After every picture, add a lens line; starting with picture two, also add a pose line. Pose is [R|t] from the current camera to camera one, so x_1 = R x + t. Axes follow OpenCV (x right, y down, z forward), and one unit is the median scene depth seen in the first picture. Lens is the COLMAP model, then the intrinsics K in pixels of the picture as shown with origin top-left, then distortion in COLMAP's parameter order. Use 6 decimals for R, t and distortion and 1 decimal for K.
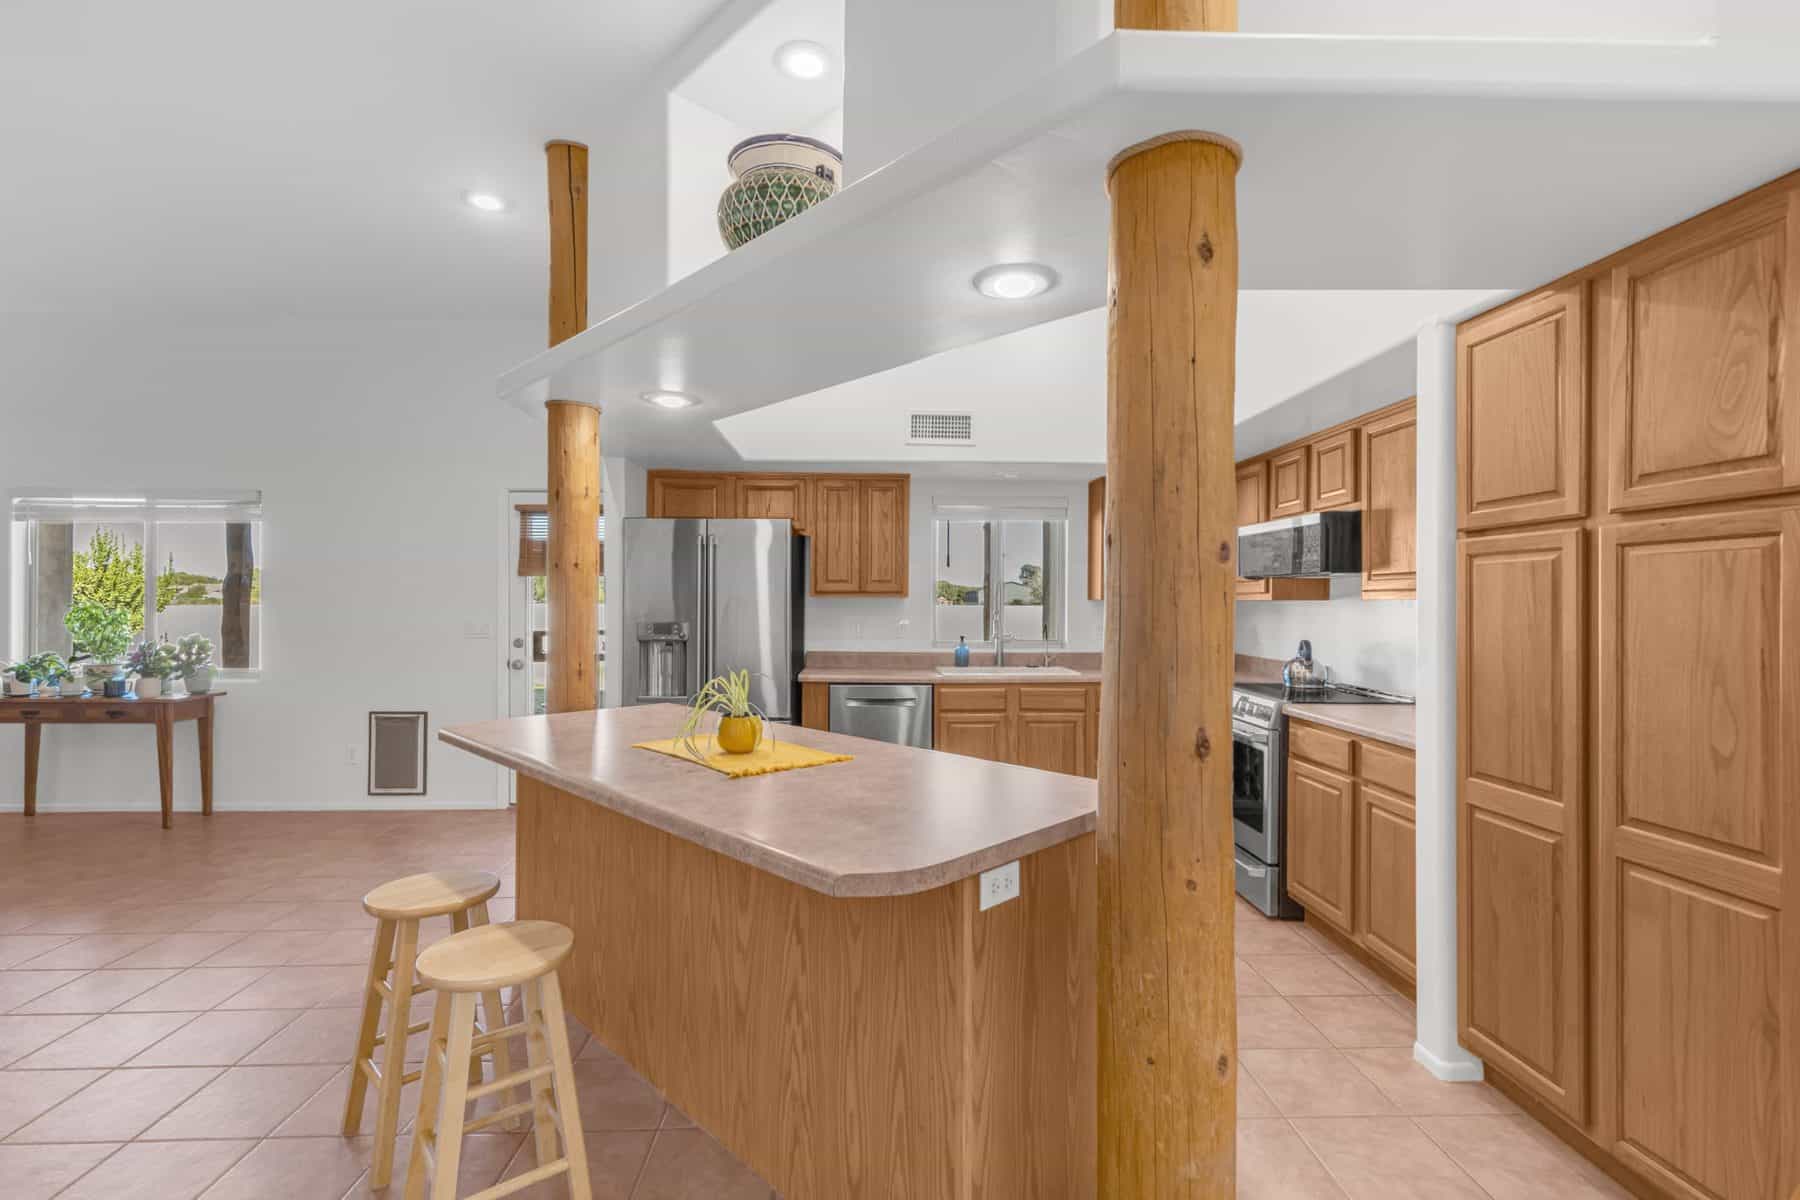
lens RADIAL K [[826.0, 0, 890.5], [0, 826.0, 590.3], [0, 0, 1]] dist [0.001986, 0.000157]
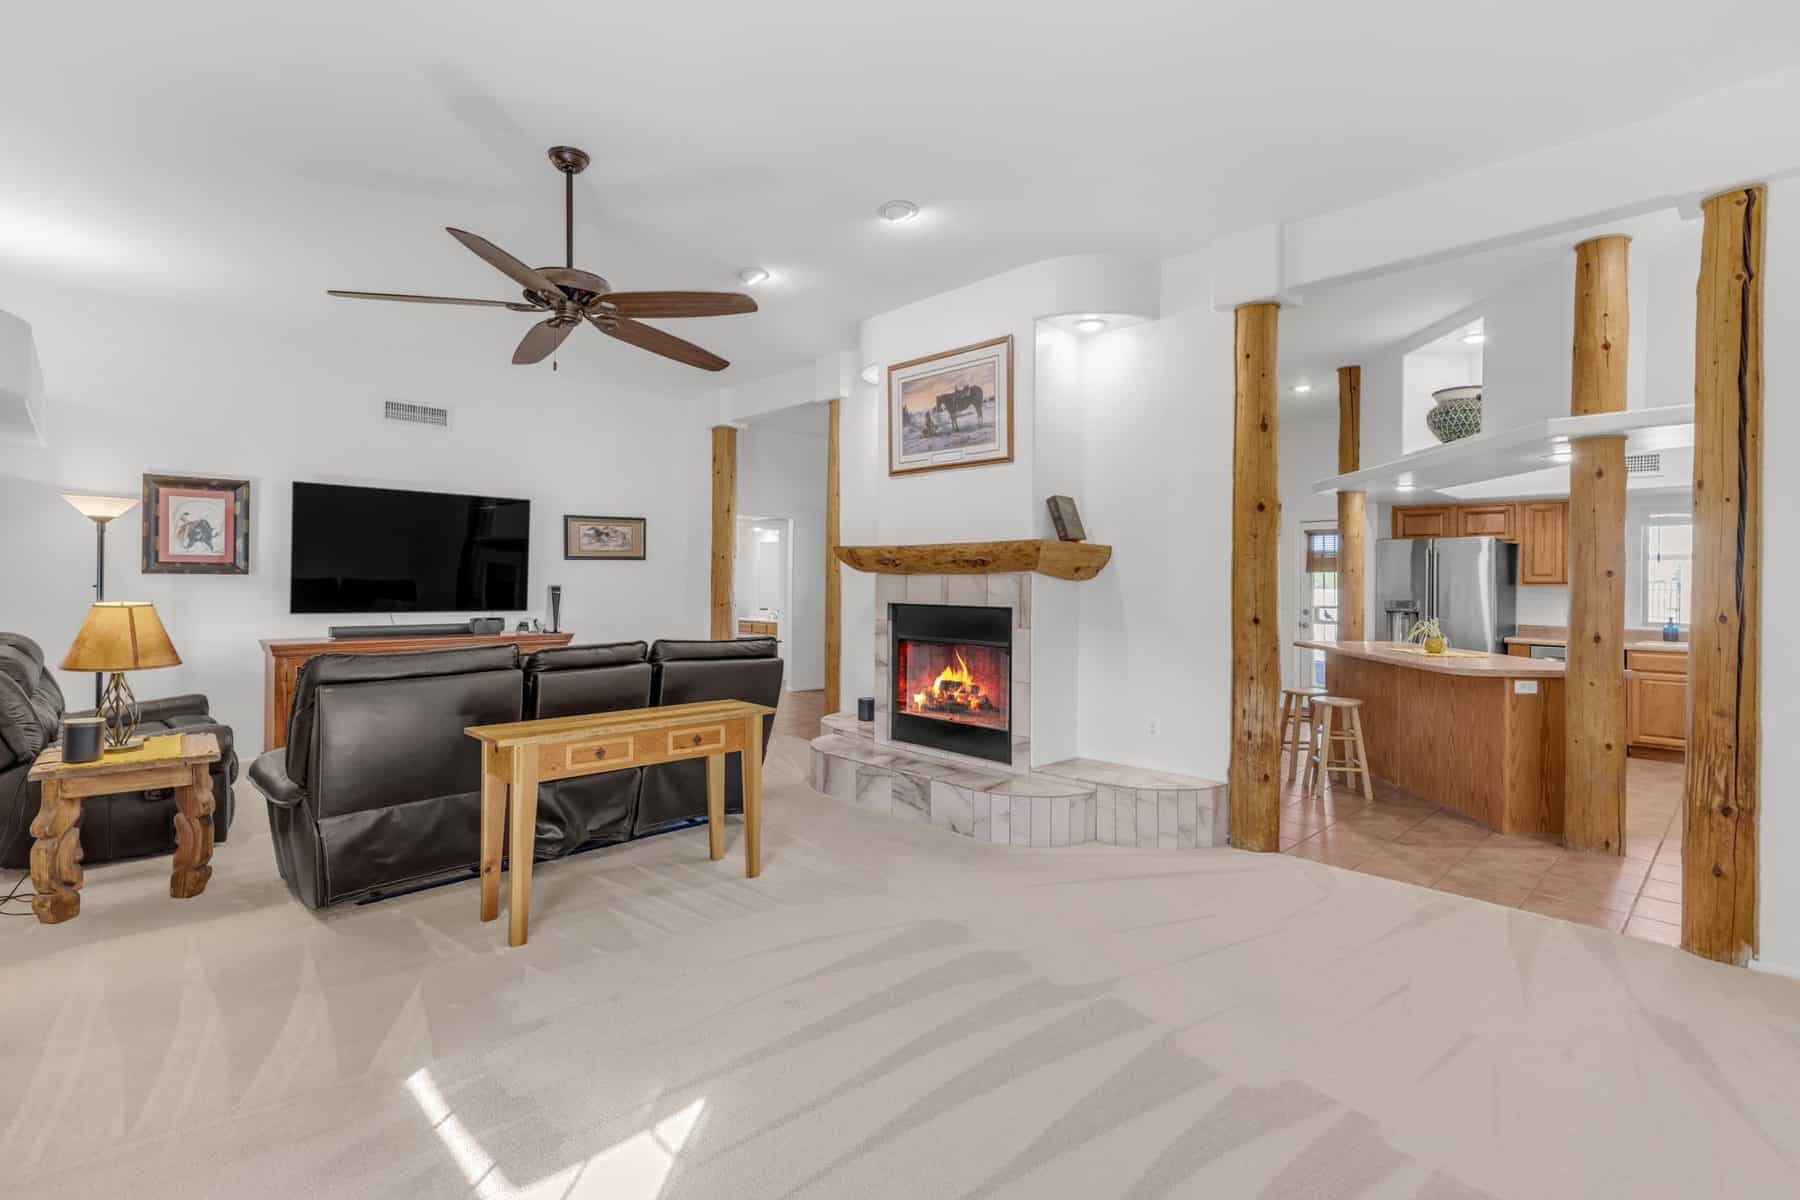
lens RADIAL K [[826.0, 0, 890.5], [0, 826.0, 590.3], [0, 0, 1]] dist [0.001986, 0.000157]
pose [[0.671622, 0.008449, -0.740846, 0.276203], [0.004640, 0.999867, 0.015609, -0.014169], [0.740880, -0.013921, 0.671493, -0.919079]]
